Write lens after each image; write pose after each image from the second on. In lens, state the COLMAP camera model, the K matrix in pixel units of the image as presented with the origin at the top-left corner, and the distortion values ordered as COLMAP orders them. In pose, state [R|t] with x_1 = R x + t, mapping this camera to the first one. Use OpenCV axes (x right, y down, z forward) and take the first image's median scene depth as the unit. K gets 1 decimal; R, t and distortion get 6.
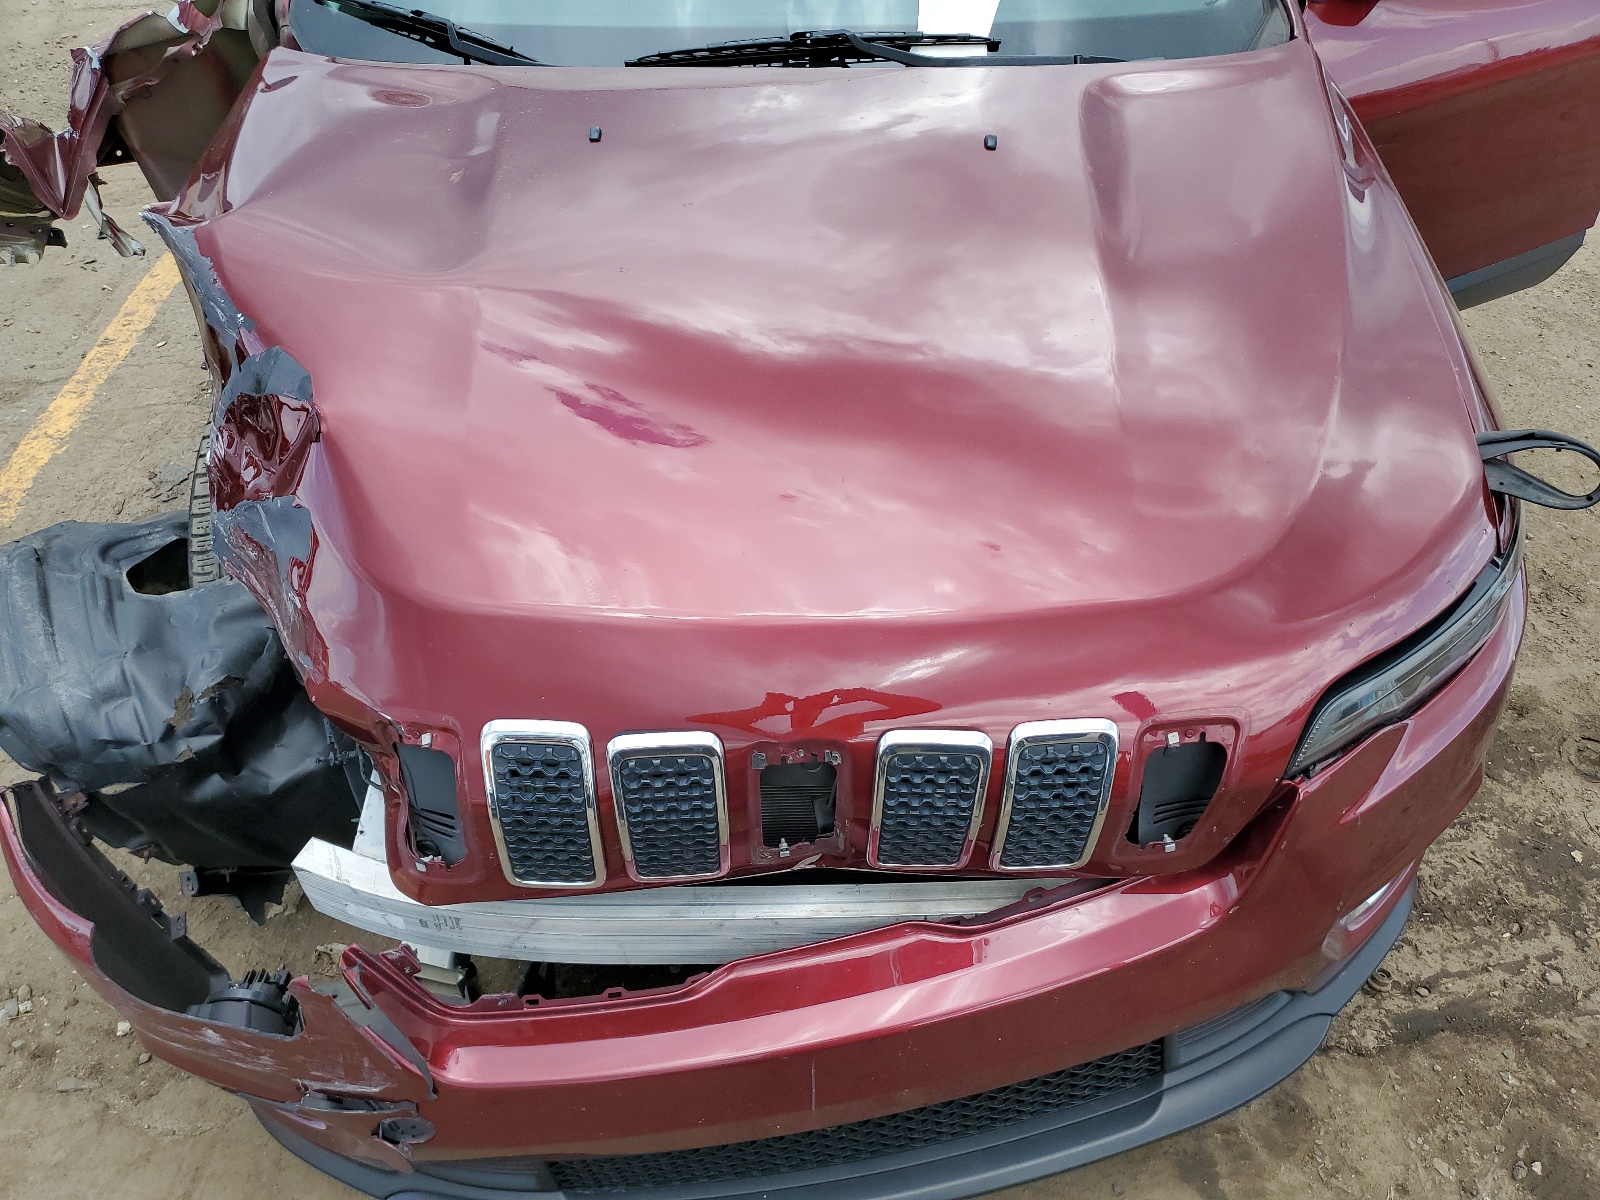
lens RADIAL K [[1277.8, 0, 803.1], [0, 1277.8, 603.8], [0, 0, 1]] dist [-0.012381, 0.026725]
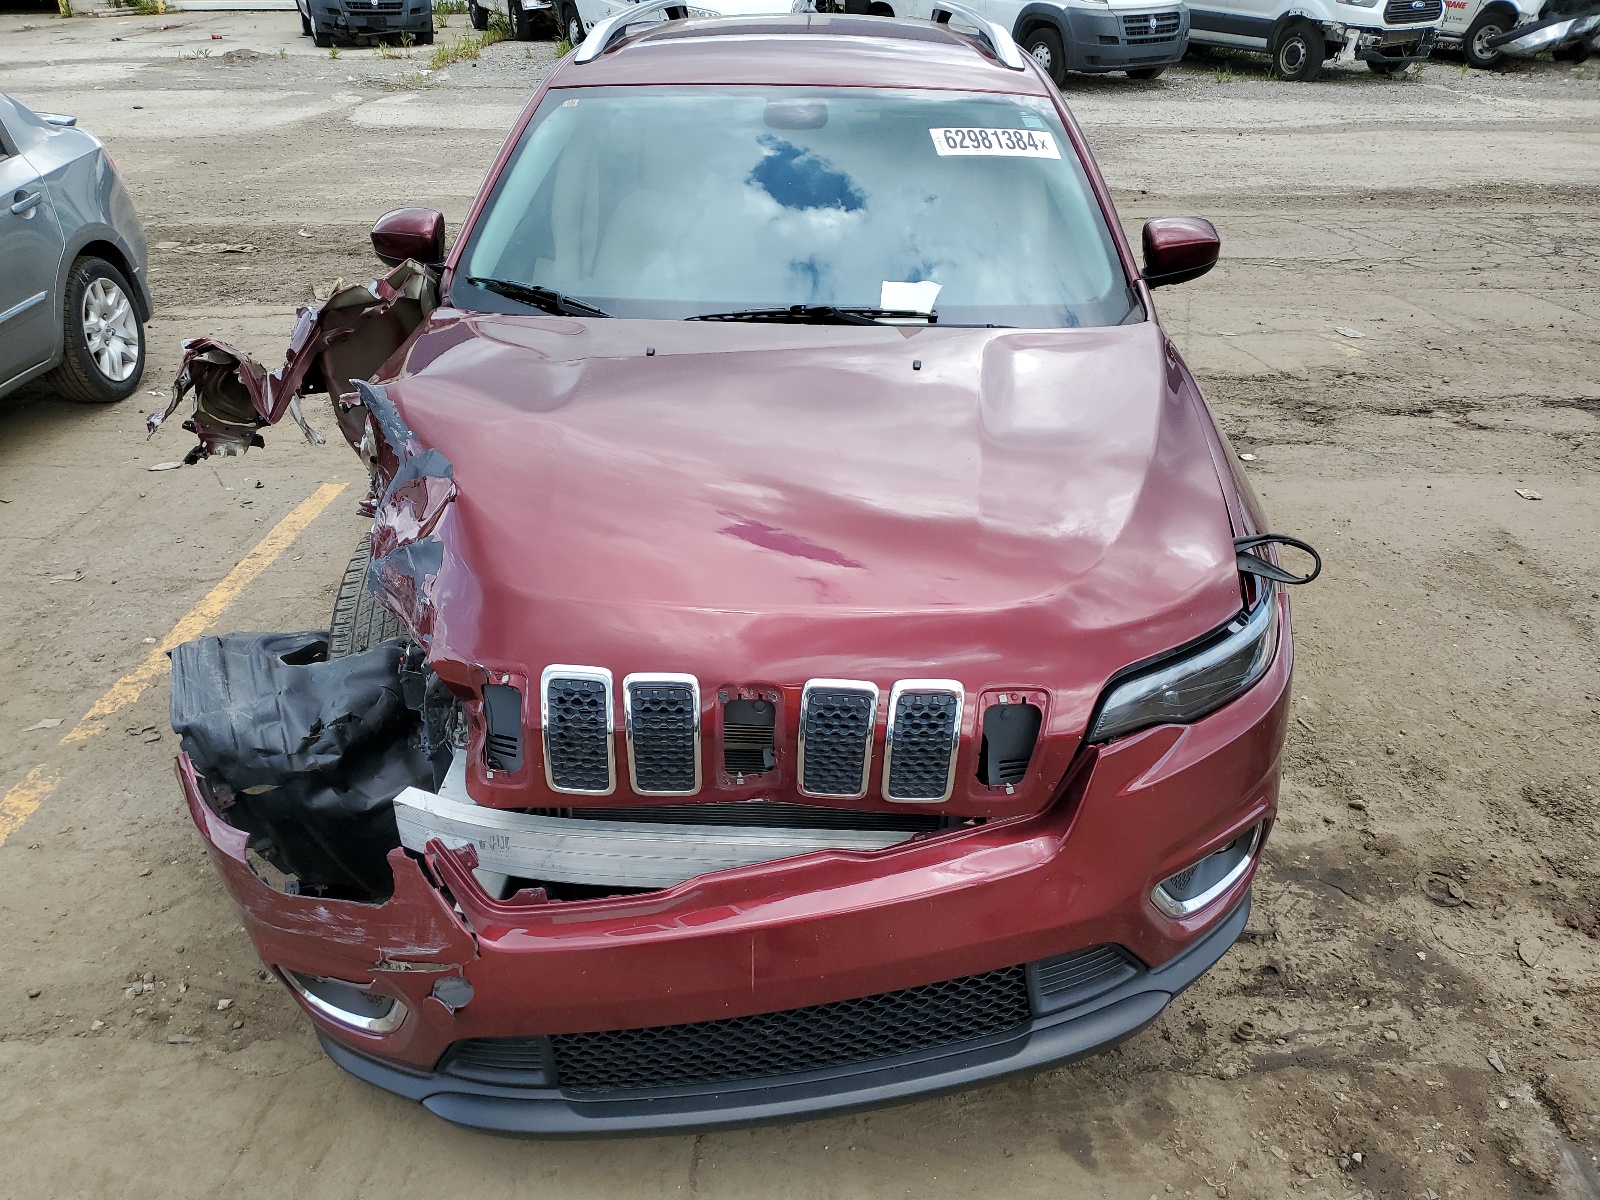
lens RADIAL K [[1277.8, 0, 800.7], [0, 1277.8, 599.2], [0, 0, 1]] dist [-0.012381, 0.026725]
pose [[0.998454, 0.036099, -0.042255, 0.075753], [-0.046367, 0.960252, -0.275257, 0.277030], [0.030639, 0.276791, 0.960442, -0.307322]]
